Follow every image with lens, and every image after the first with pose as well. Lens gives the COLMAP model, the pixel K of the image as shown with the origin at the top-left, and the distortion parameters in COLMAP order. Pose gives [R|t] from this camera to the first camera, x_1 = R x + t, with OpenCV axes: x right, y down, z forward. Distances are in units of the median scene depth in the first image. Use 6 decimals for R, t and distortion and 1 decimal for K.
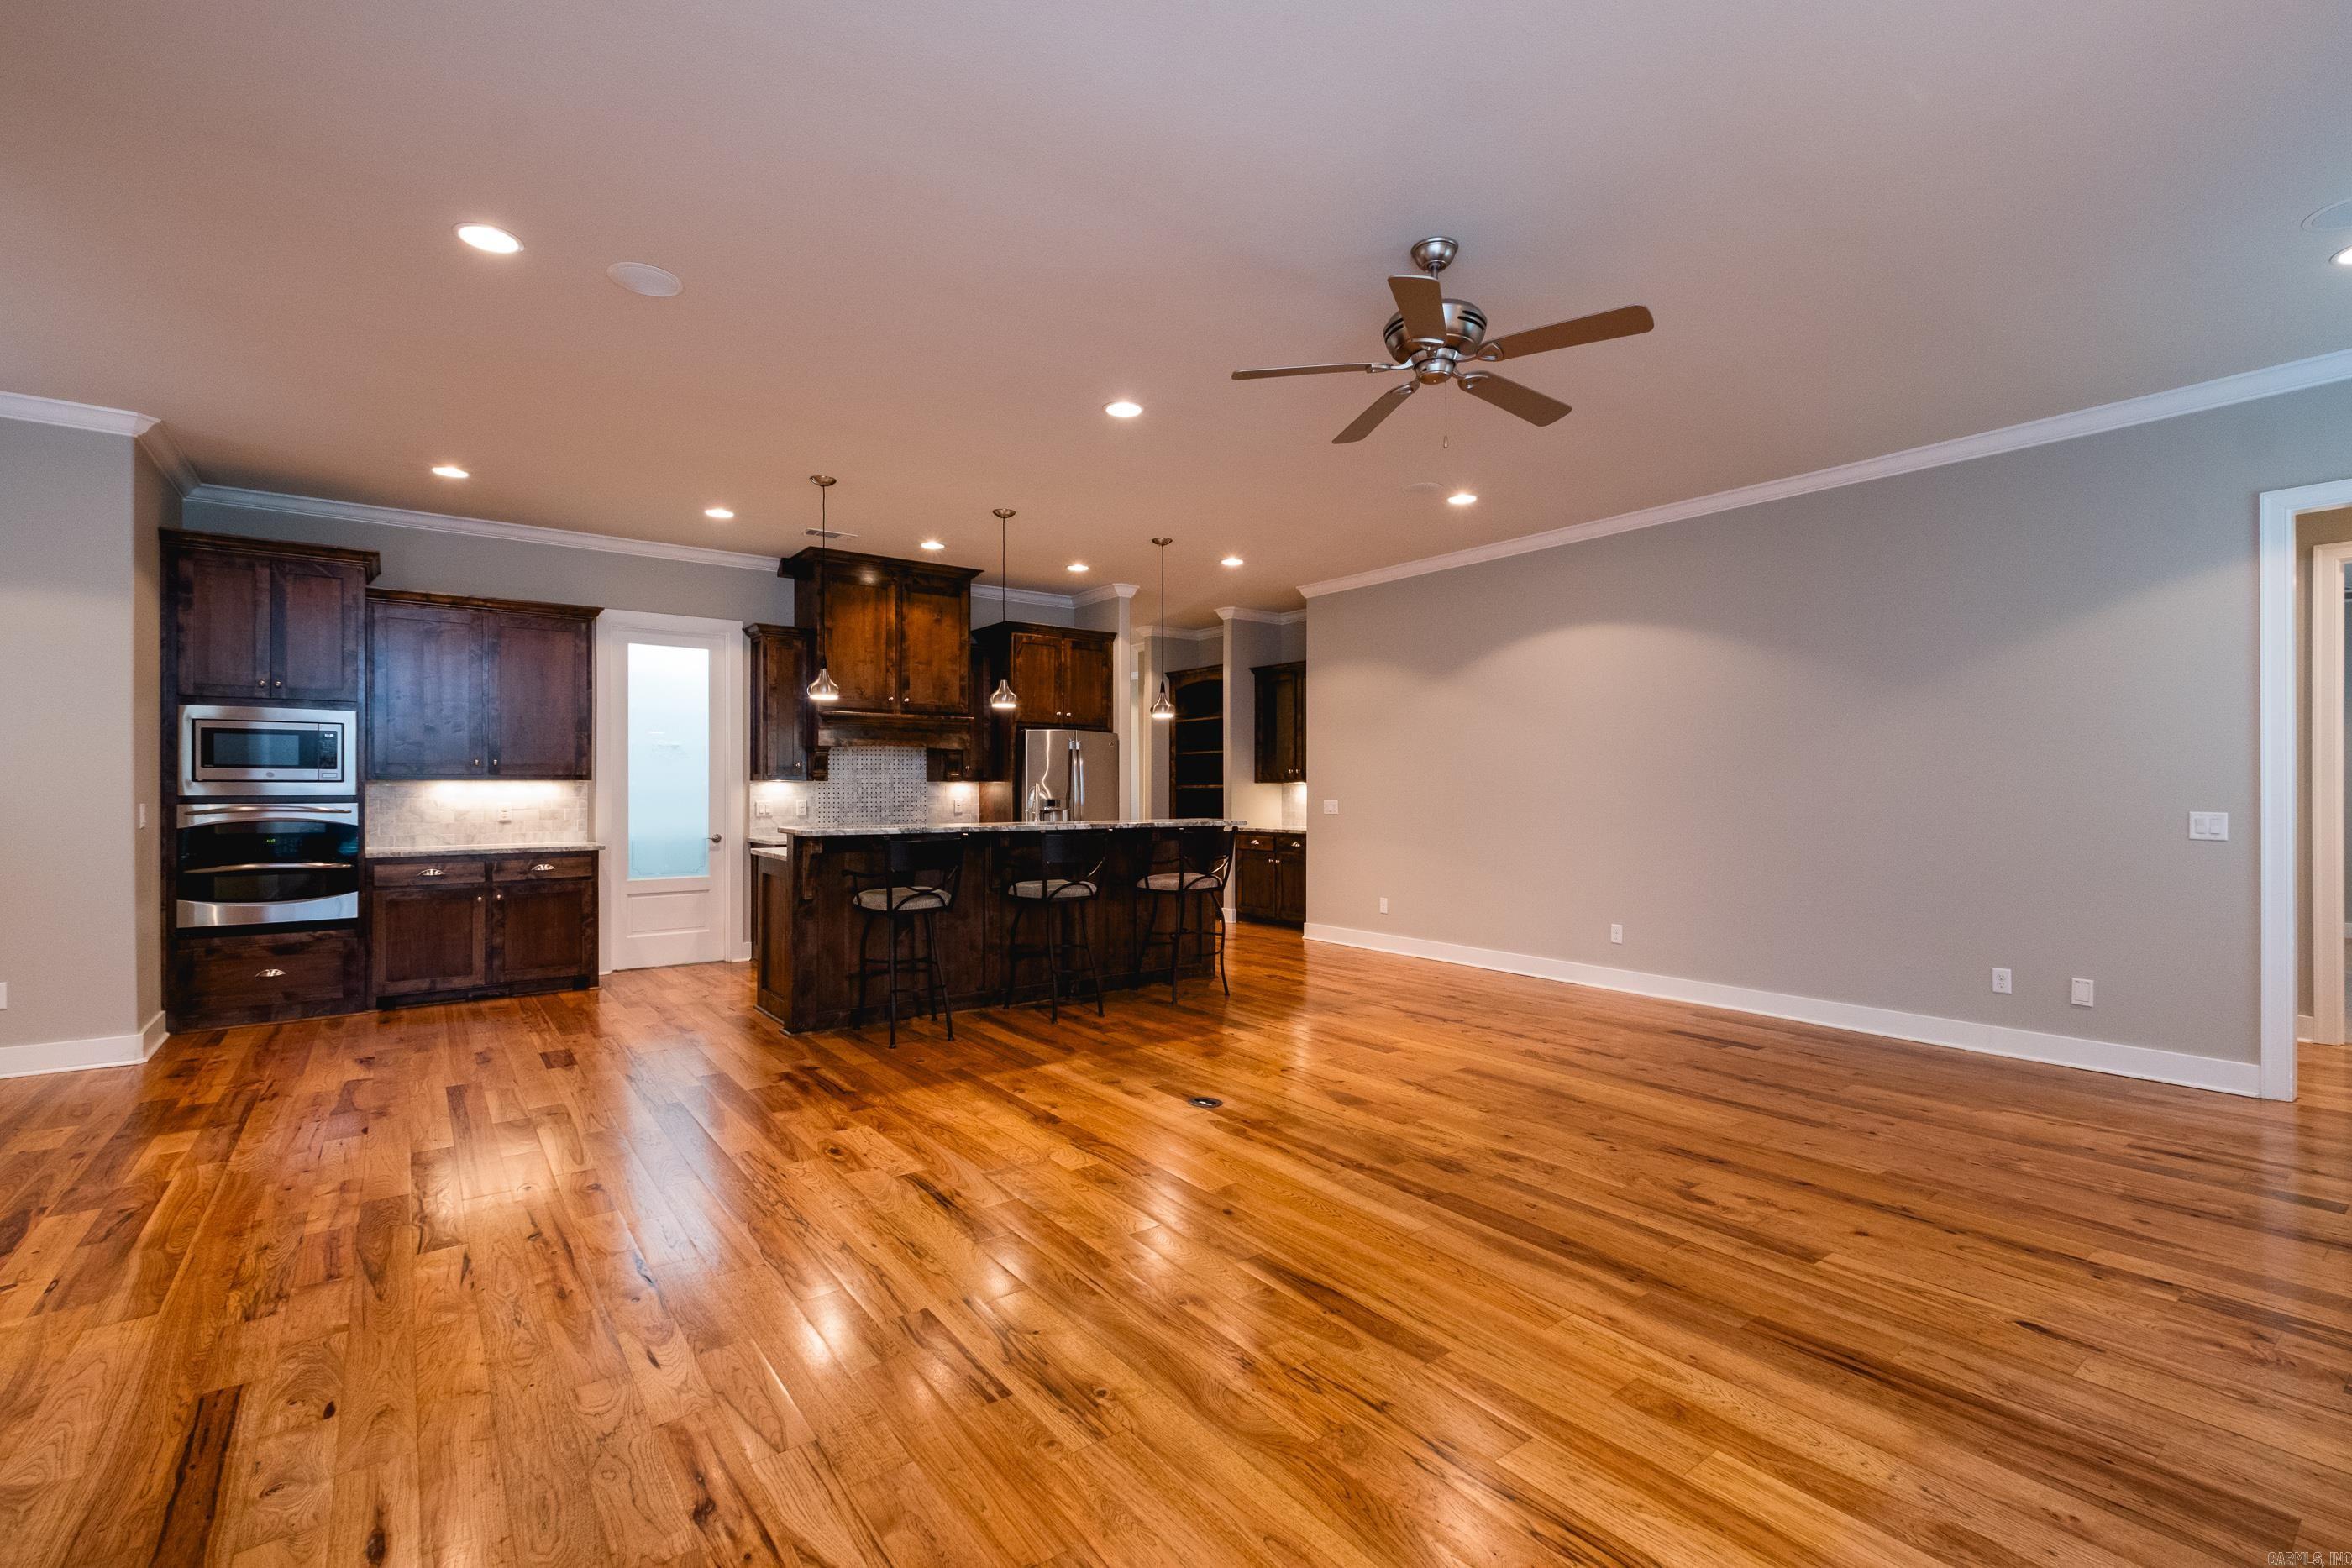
lens RADIAL K [[1080.7, 0, 1166.1], [0, 1080.7, 780.1], [0, 0, 1]] dist [0.003006, -0.002380]
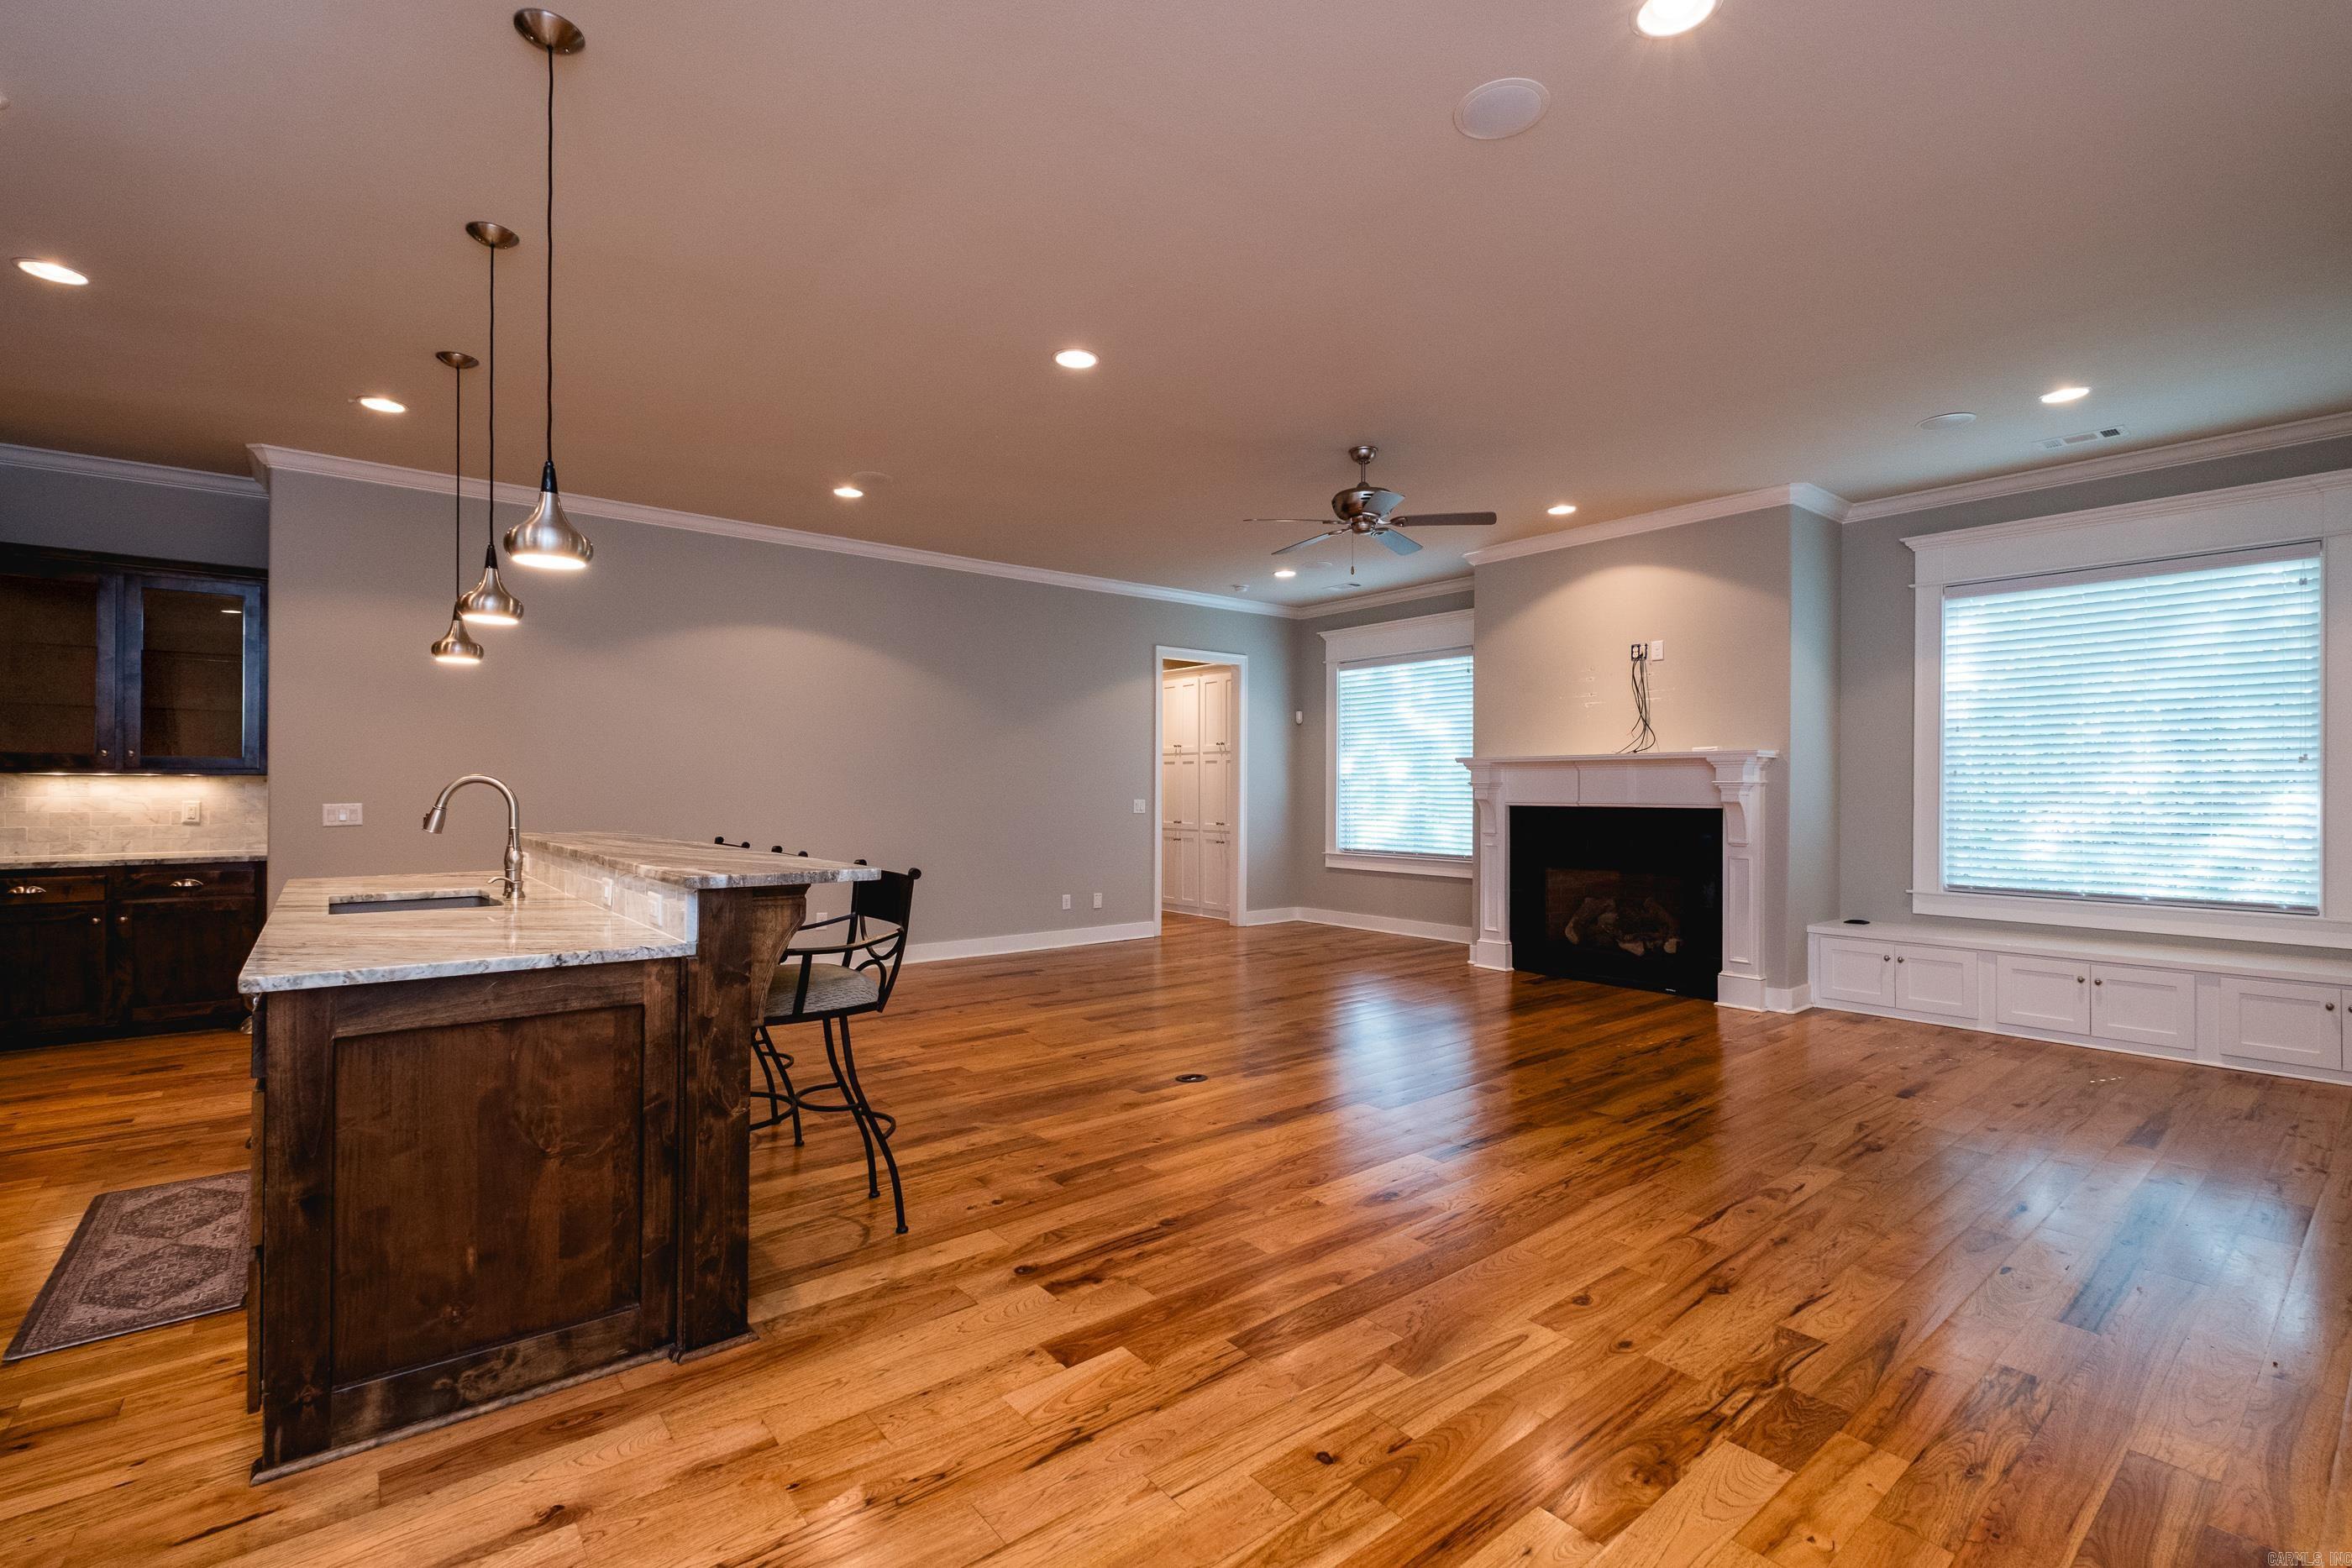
lens RADIAL K [[1080.7, 0, 1173.2], [0, 1080.7, 796.3], [0, 0, 1]] dist [0.003006, -0.002380]
pose [[-0.079372, -0.009231, 0.996802, -0.755602], [-0.010533, 0.999909, 0.008421, 0.003773], [-0.996789, -0.009831, -0.079462, 0.801620]]
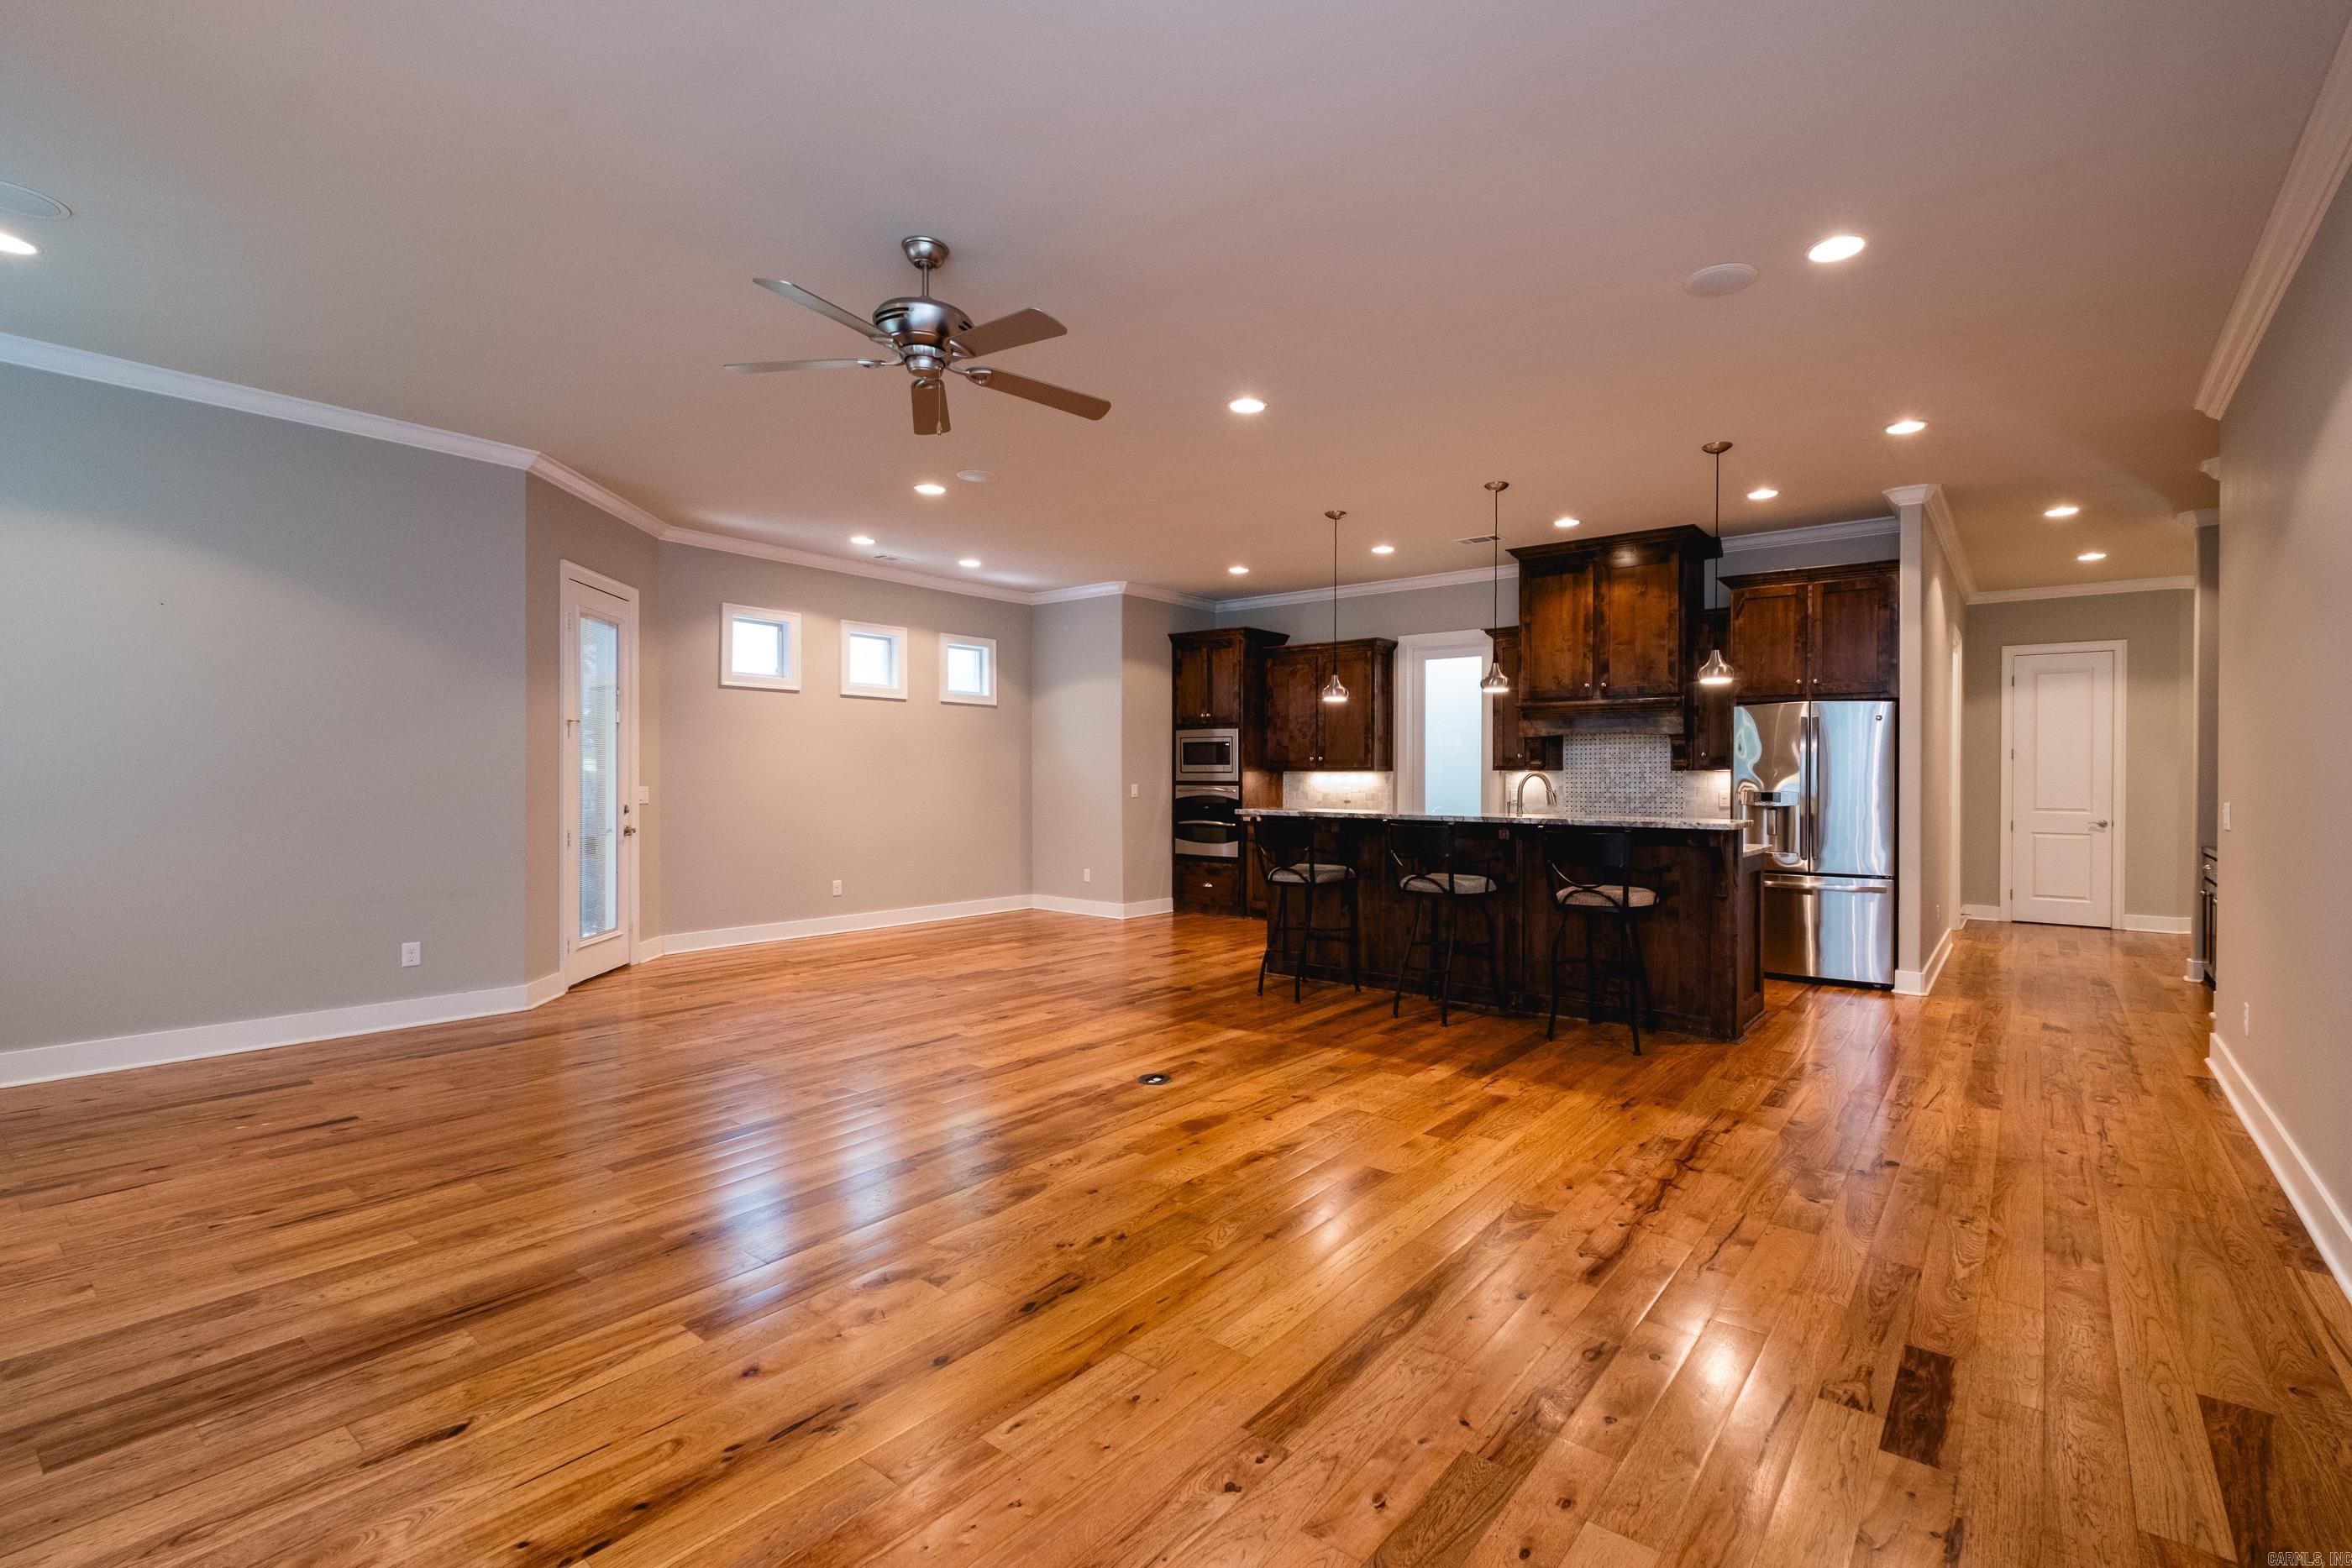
lens RADIAL K [[1019.0, 0, 1201.9], [0, 1019.0, 776.4], [0, 0, 1]] dist [0.002710, -0.002525]
pose [[0.258943, 0.000861, -0.965892, 0.716297], [0.003431, 0.999992, 0.001811, 0.004689], [0.965887, -0.003783, 0.258938, 0.572776]]
